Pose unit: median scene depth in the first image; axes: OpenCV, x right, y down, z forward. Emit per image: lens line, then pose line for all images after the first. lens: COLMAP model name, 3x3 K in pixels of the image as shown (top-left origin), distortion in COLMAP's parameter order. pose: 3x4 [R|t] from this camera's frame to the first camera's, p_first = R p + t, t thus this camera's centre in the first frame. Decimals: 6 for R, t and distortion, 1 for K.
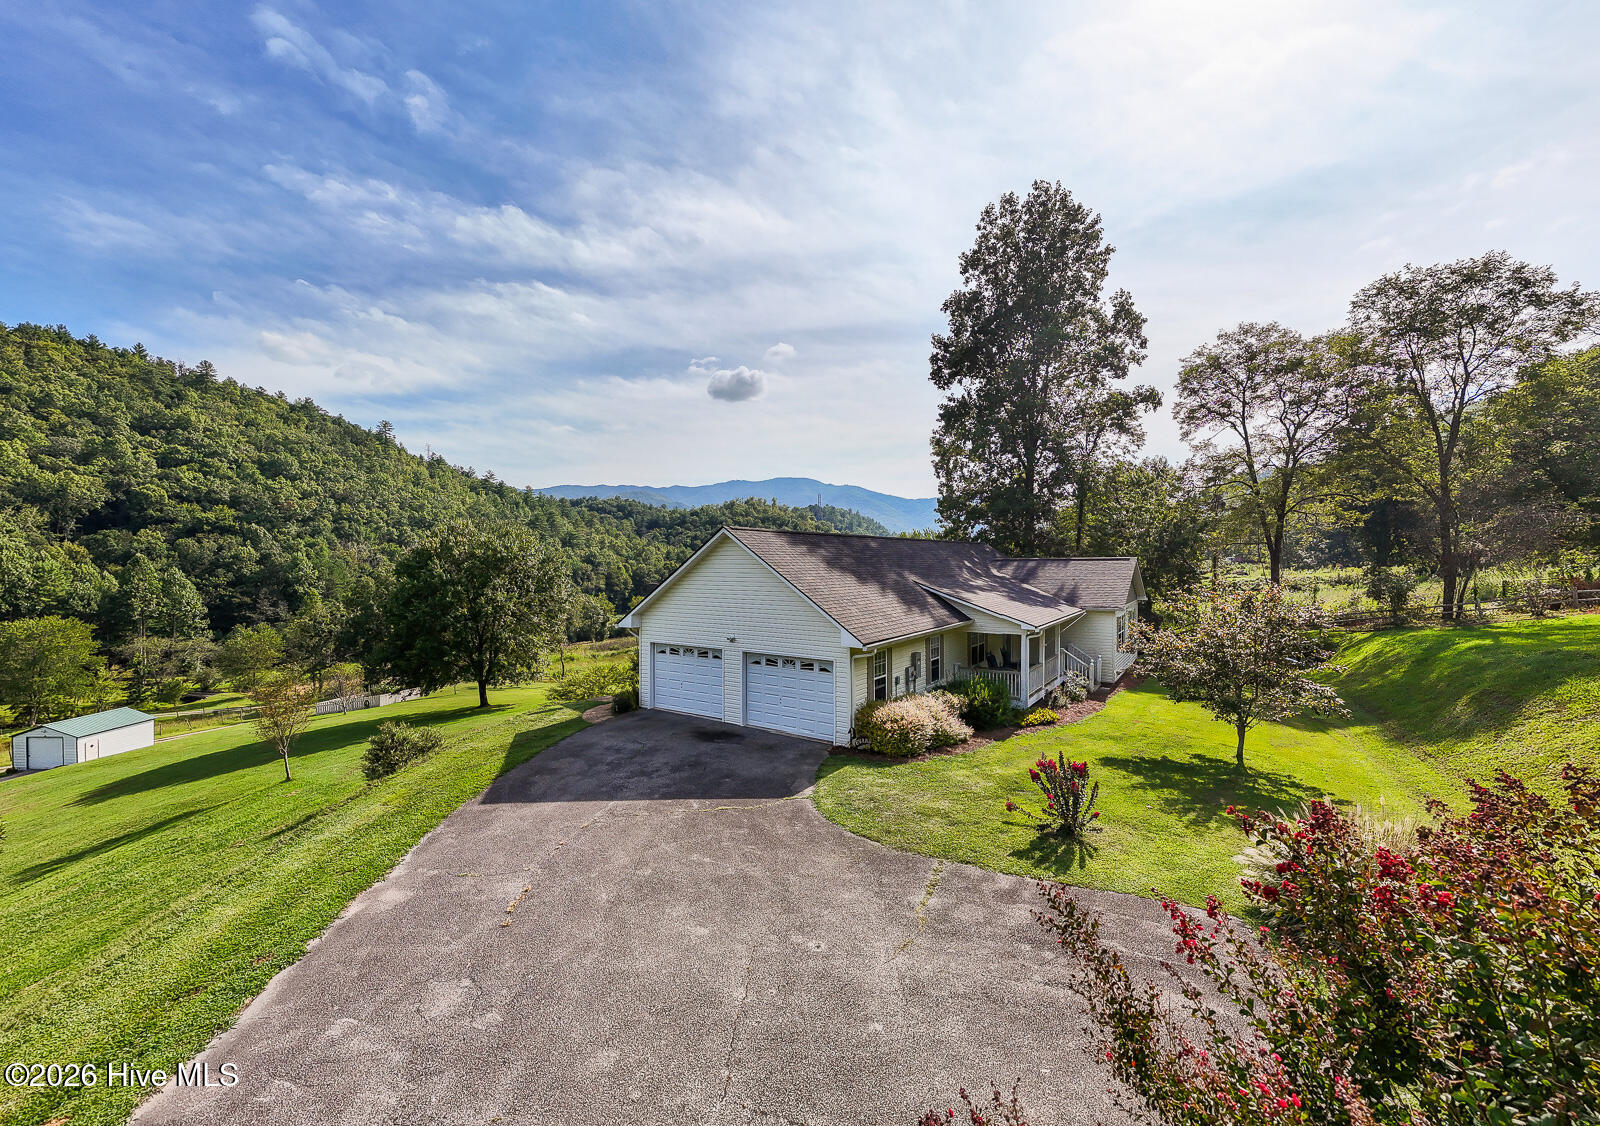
lens RADIAL K [[613.7, 0, 795.3], [0, 613.7, 564.7], [0, 0, 1]] dist [0.009513, 0.000450]
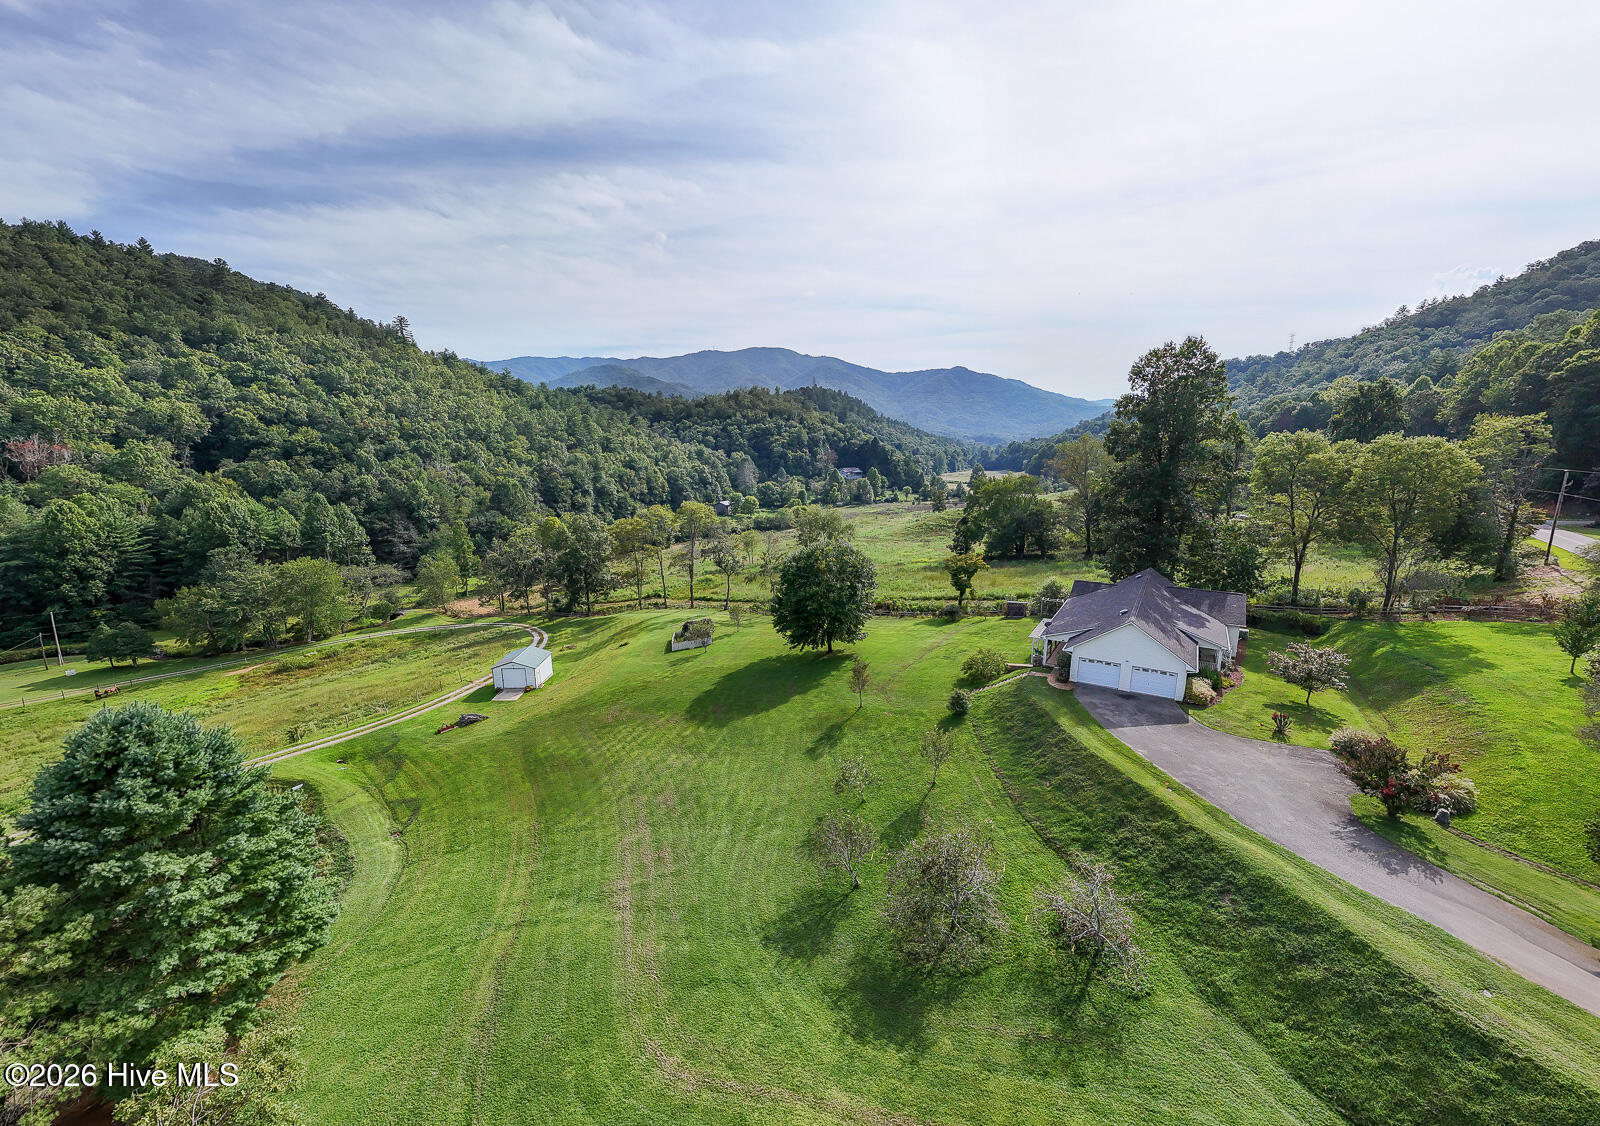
lens RADIAL K [[621.3, 0, 807.1], [0, 621.3, 574.2], [0, 0, 1]] dist [0.008009, -0.000046]
pose [[0.998190, -0.013138, 0.058683, -0.173480], [0.000524, 0.977703, 0.209991, -0.087445], [-0.060134, -0.209580, 0.975941, -0.160340]]
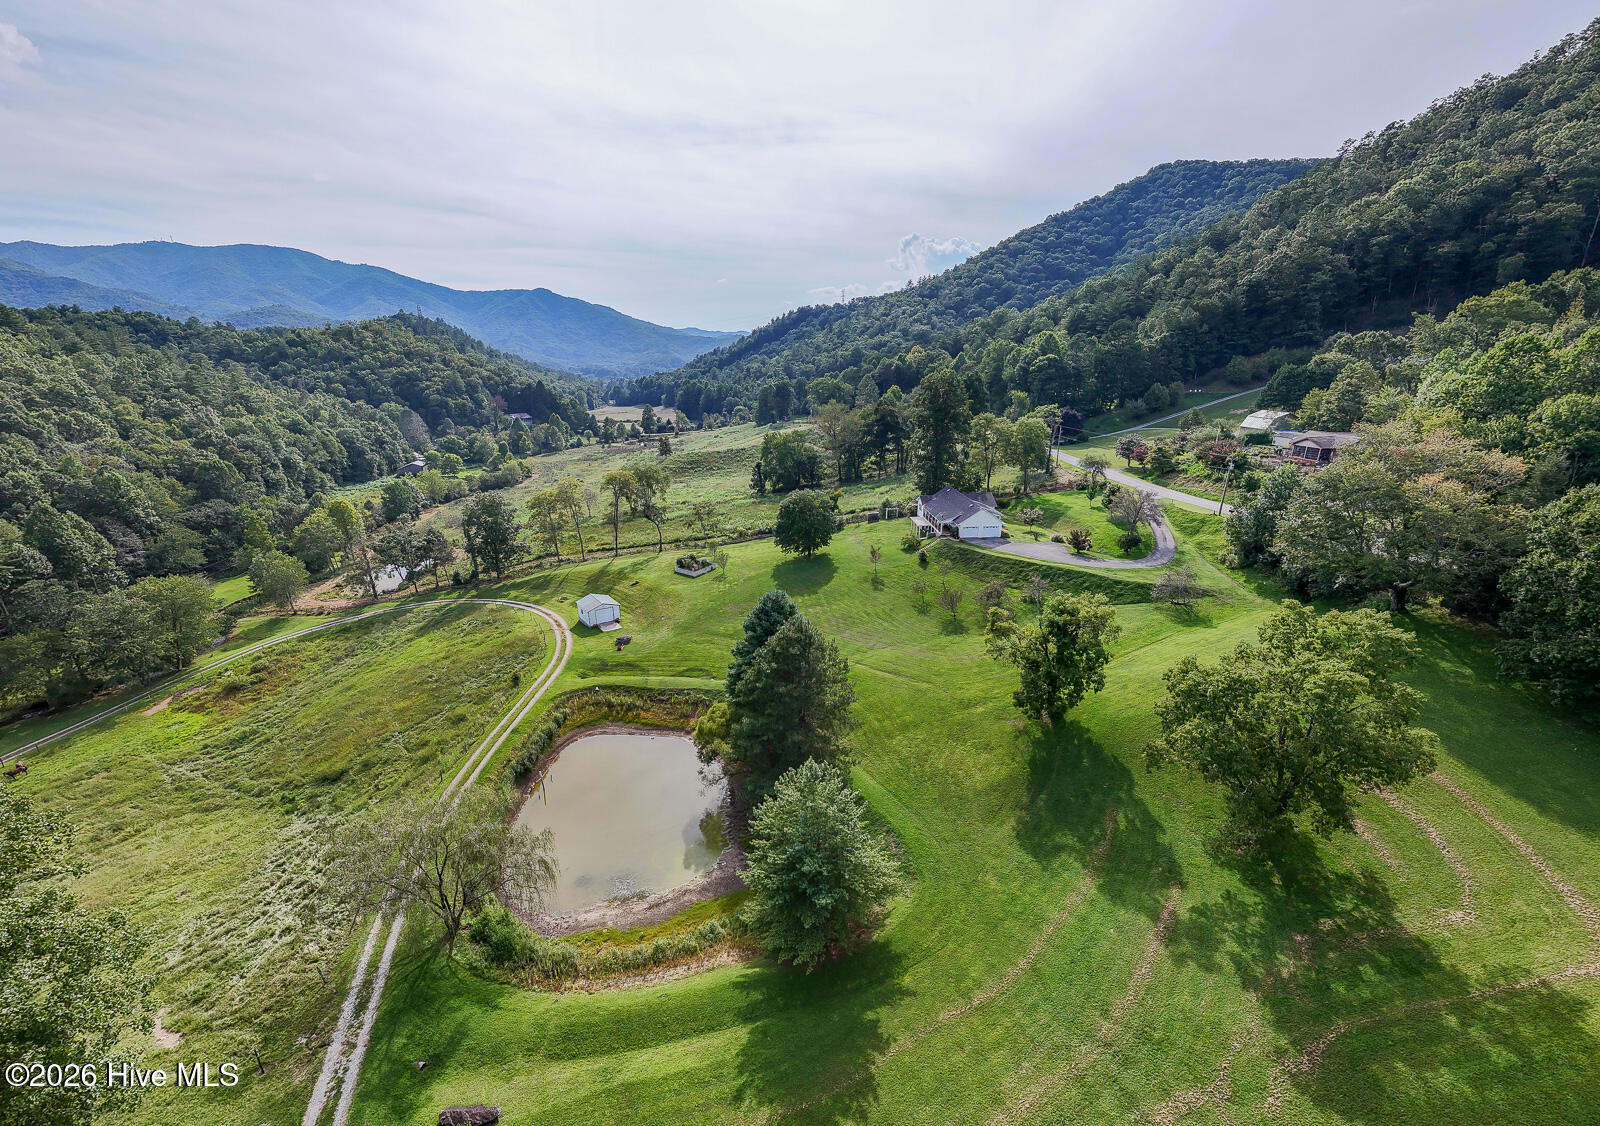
lens RADIAL K [[621.3, 0, 807.1], [0, 621.3, 574.2], [0, 0, 1]] dist [0.008009, -0.000046]
pose [[0.781625, -0.200727, 0.590569, -0.593283], [0.005346, 0.948926, 0.315453, -0.158176], [-0.623726, -0.243409, 0.742777, -0.310568]]
